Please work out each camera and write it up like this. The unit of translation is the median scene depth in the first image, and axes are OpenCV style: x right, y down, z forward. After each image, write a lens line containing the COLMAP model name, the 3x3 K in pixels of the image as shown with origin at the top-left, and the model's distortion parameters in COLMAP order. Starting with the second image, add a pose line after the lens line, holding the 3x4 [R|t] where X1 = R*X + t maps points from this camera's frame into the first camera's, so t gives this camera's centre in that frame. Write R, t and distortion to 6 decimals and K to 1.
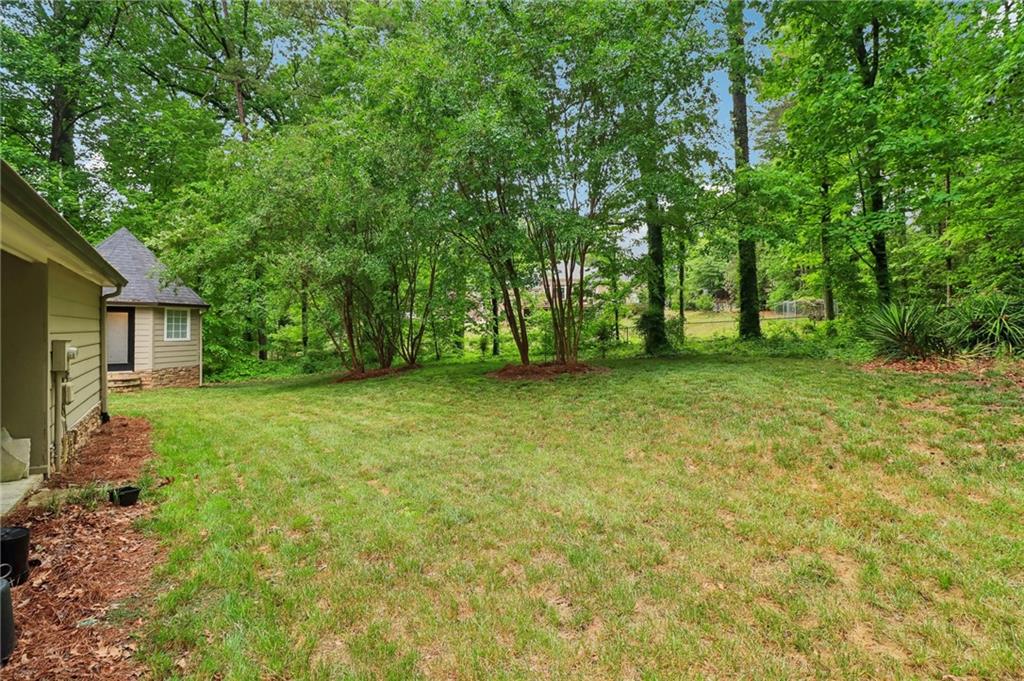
lens RADIAL K [[480.4, 0, 514.6], [0, 480.4, 322.9], [0, 0, 1]] dist [0.001021, -0.012893]
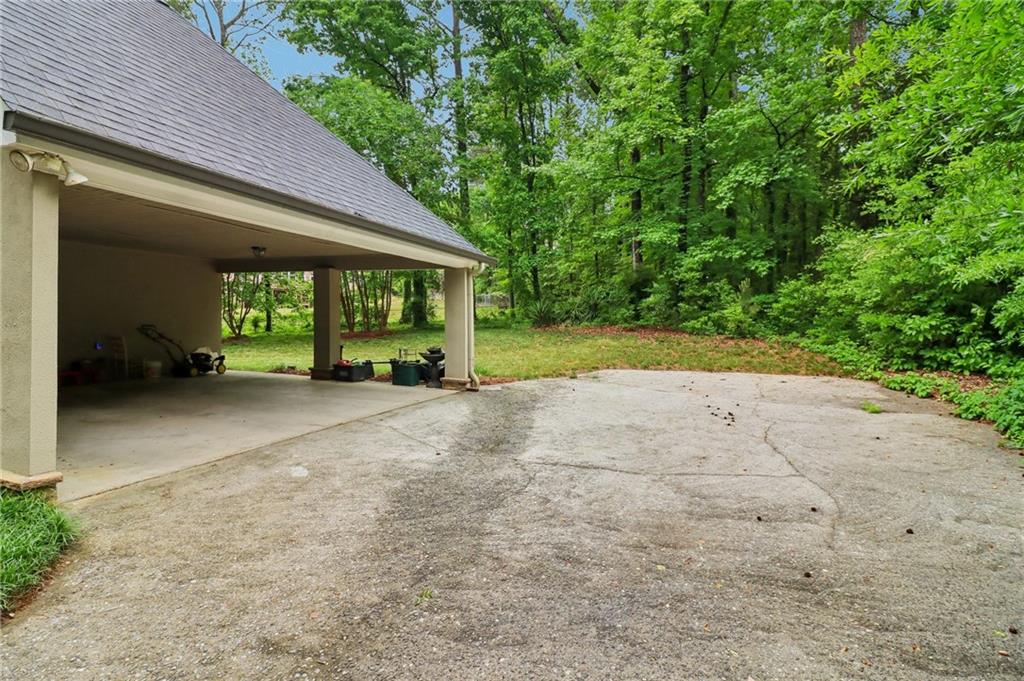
lens RADIAL K [[480.4, 0, 514.6], [0, 480.4, 322.9], [0, 0, 1]] dist [0.001021, -0.012893]
pose [[0.827613, 0.008901, 0.561228, -0.300221], [-0.026786, 0.999361, 0.023650, 0.004777], [-0.560659, -0.034606, 0.827323, -0.430306]]
